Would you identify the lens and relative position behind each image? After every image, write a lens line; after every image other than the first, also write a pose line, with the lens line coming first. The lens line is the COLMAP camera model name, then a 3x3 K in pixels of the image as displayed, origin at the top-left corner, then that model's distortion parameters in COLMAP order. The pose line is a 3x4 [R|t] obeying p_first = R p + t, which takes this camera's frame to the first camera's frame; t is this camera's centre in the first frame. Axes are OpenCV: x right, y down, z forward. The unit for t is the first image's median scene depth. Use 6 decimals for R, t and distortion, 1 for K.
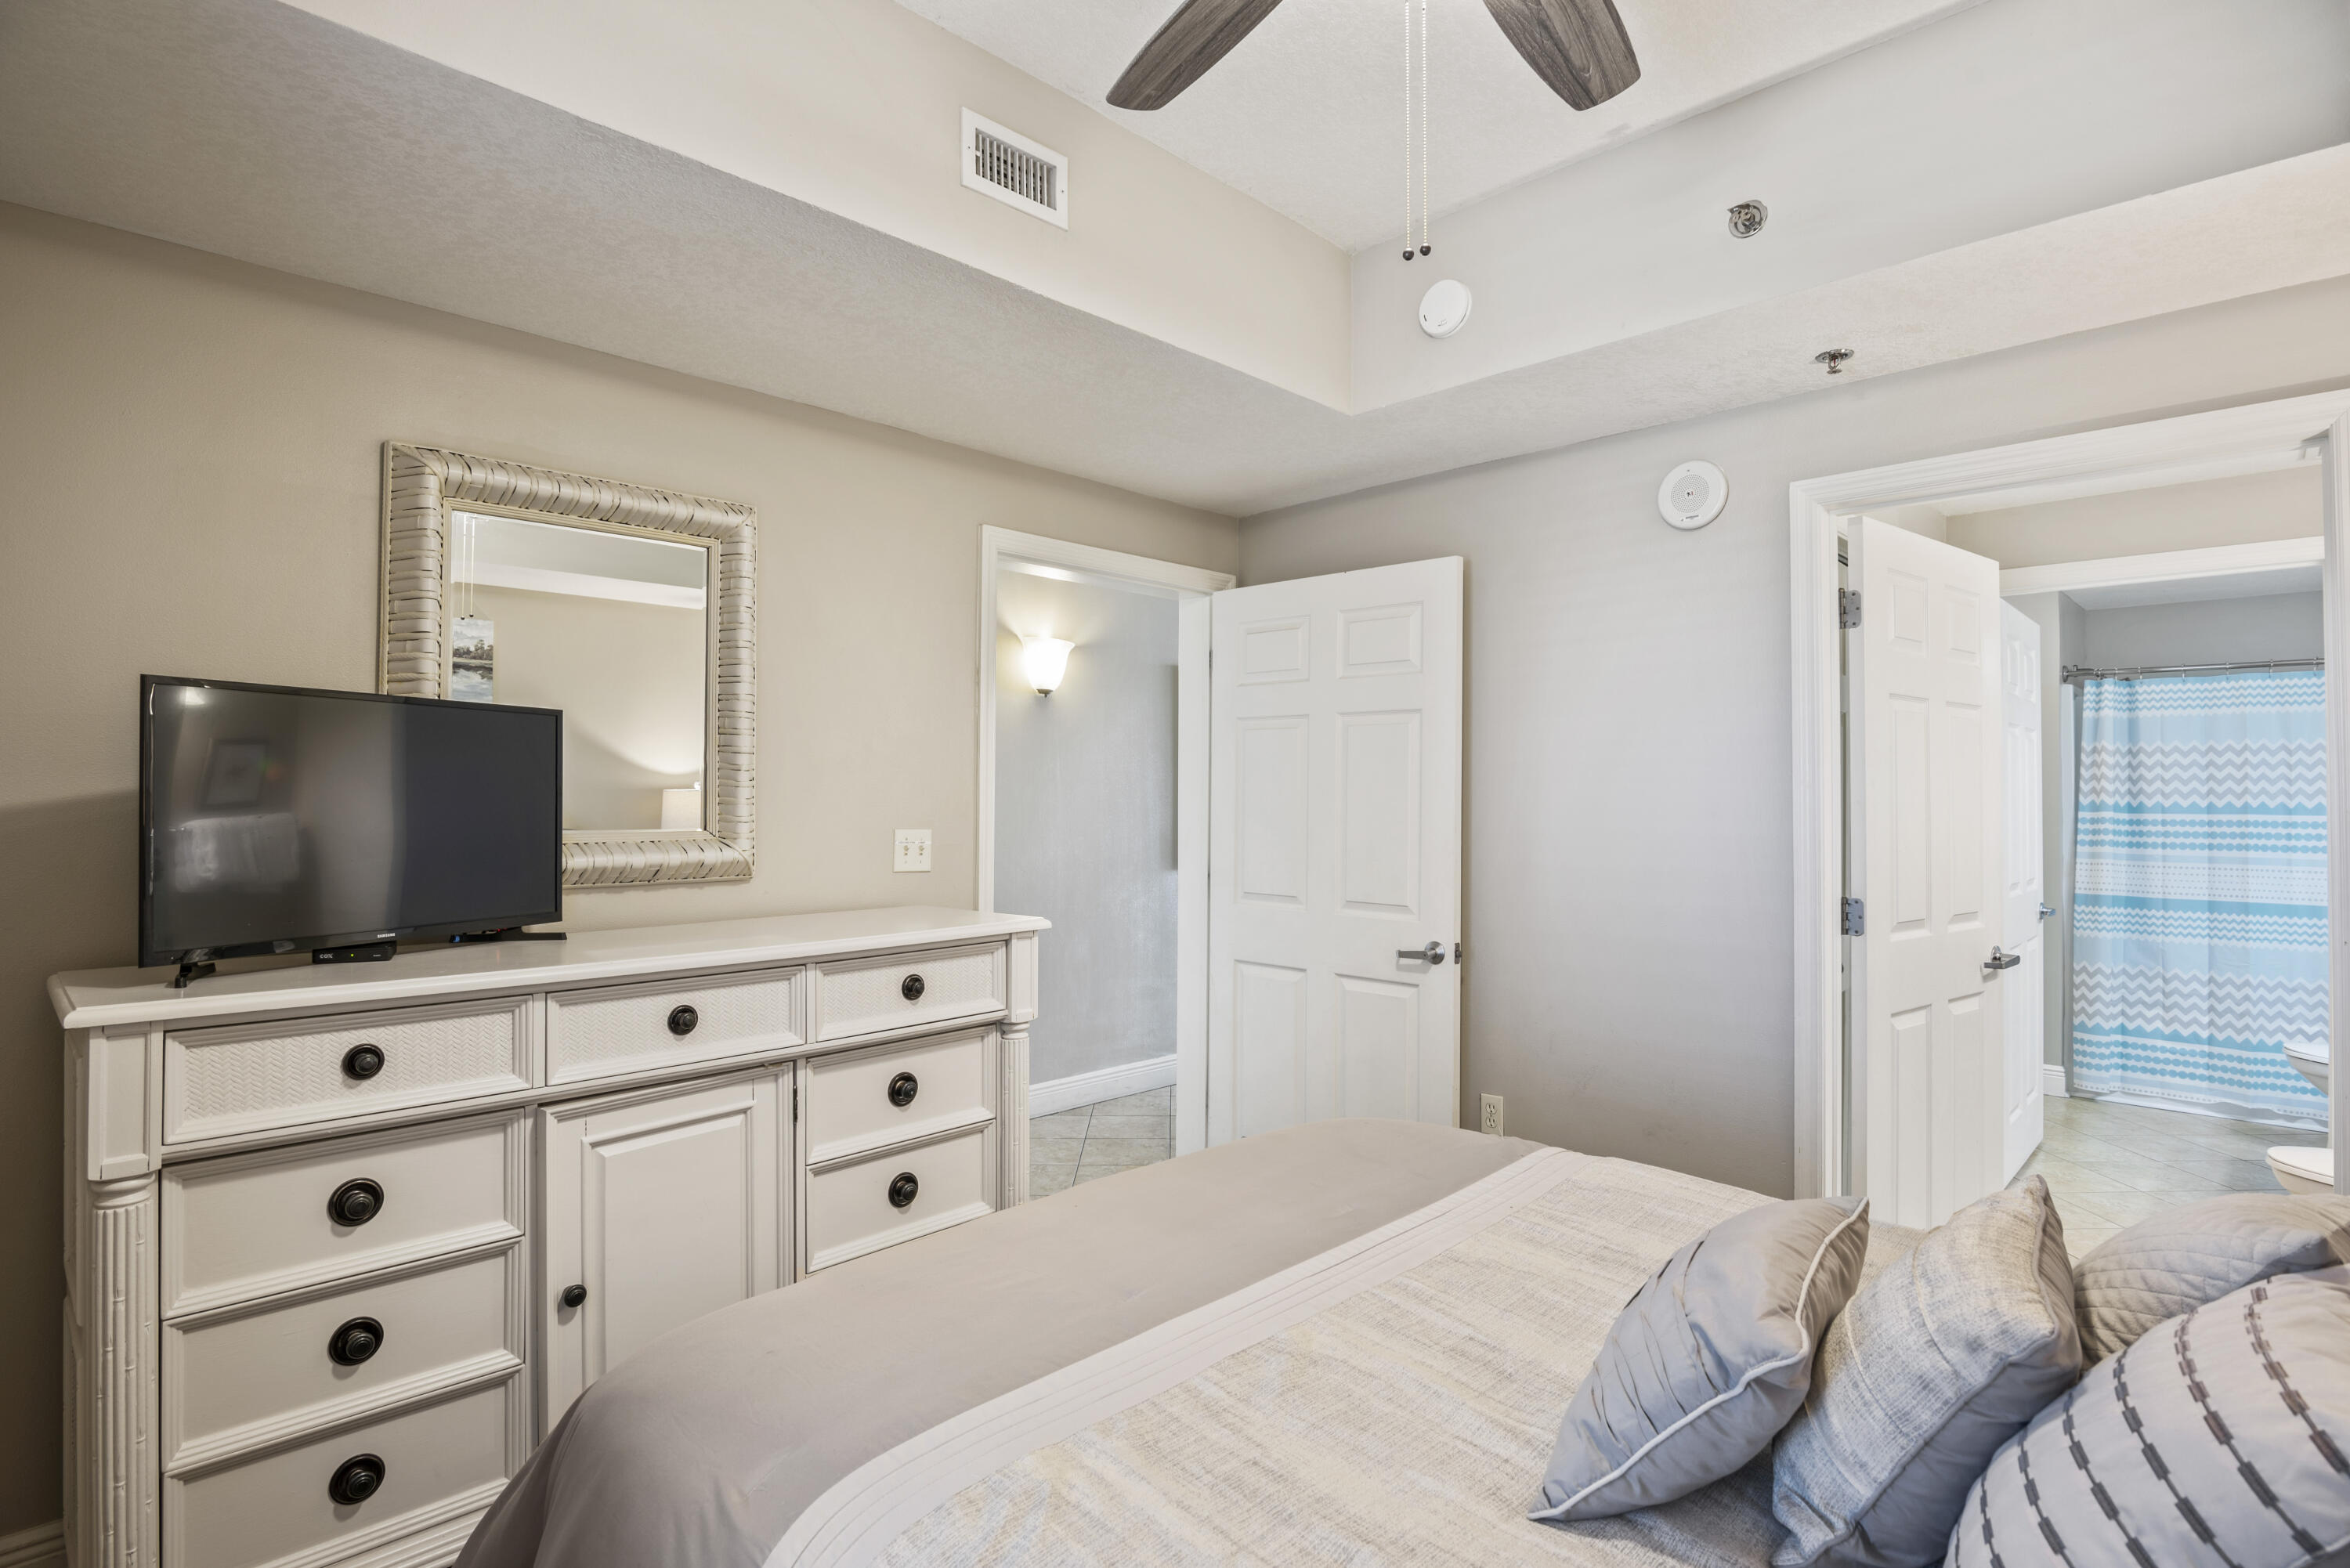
lens RADIAL K [[1150.9, 0, 1175.0], [0, 1150.9, 784.0], [0, 0, 1]] dist [-0.018016, 0.000330]
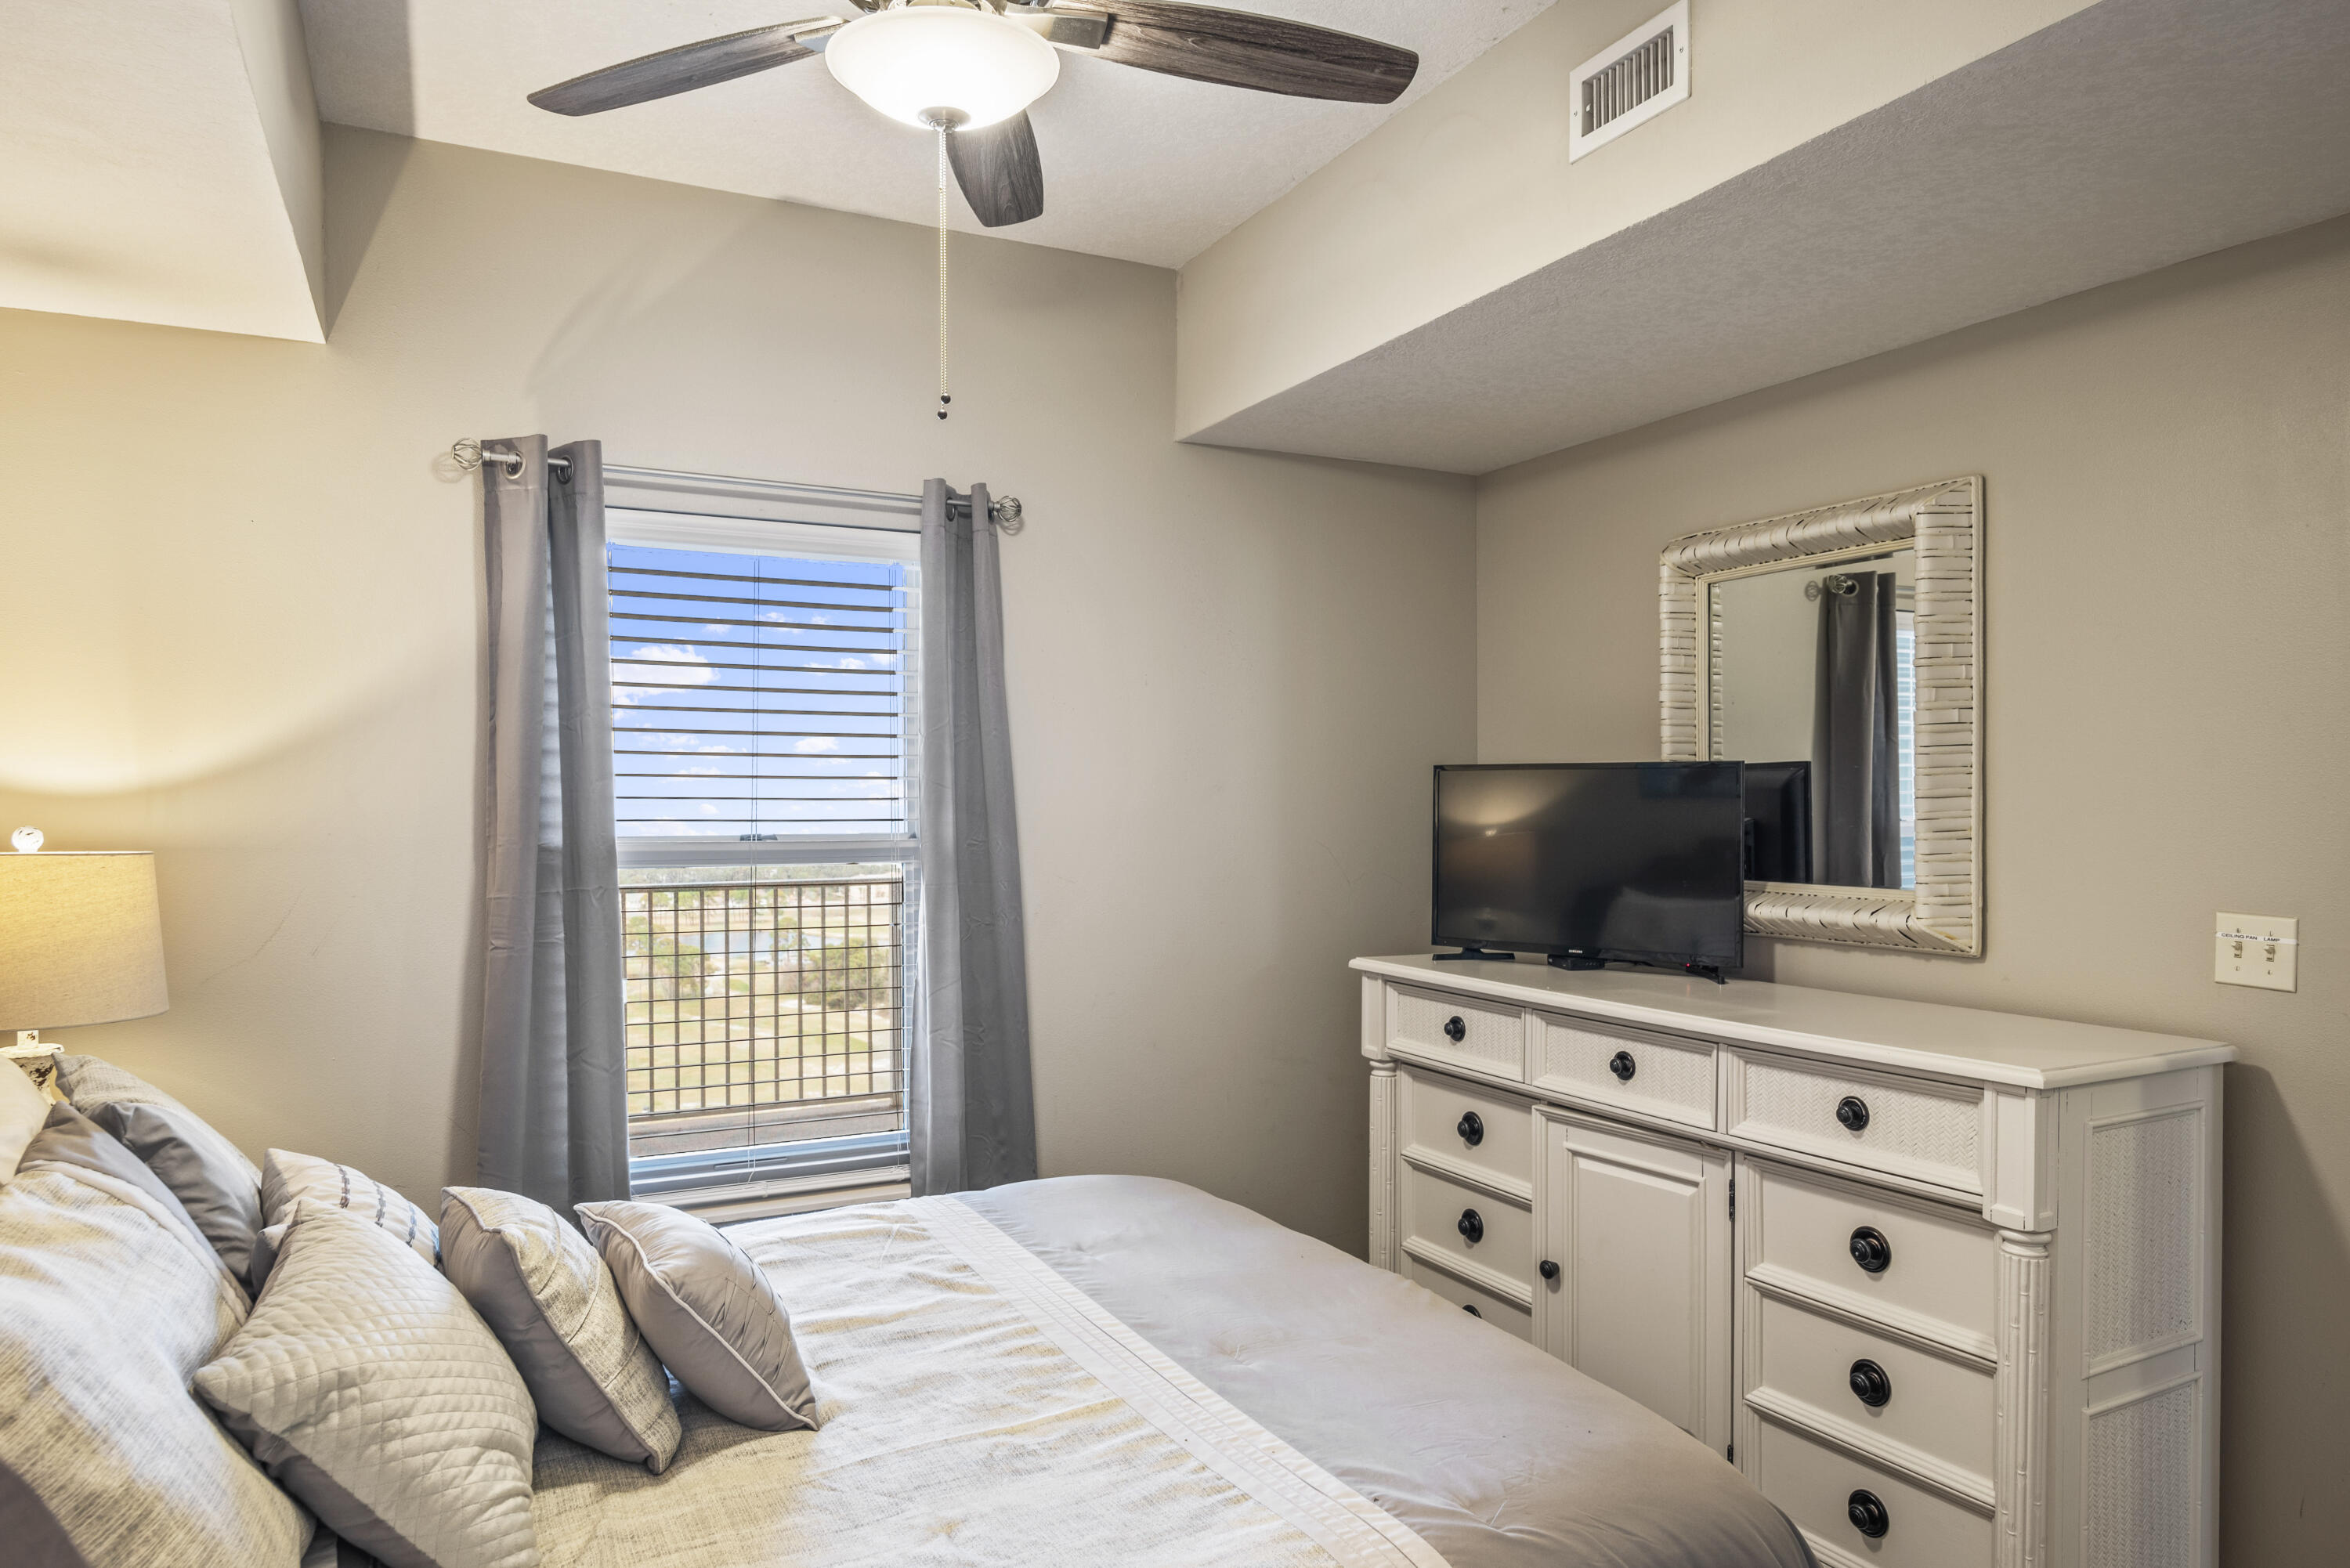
lens RADIAL K [[1430.5, 0, 1172.6], [0, 1430.5, 818.5], [0, 0, 1]] dist [0.002573, 0.000770]
pose [[-0.298942, 0.012998, -0.954183, 0.878811], [0.013091, 0.999869, 0.009519, -0.033870], [0.954182, -0.009645, -0.299073, 0.947901]]
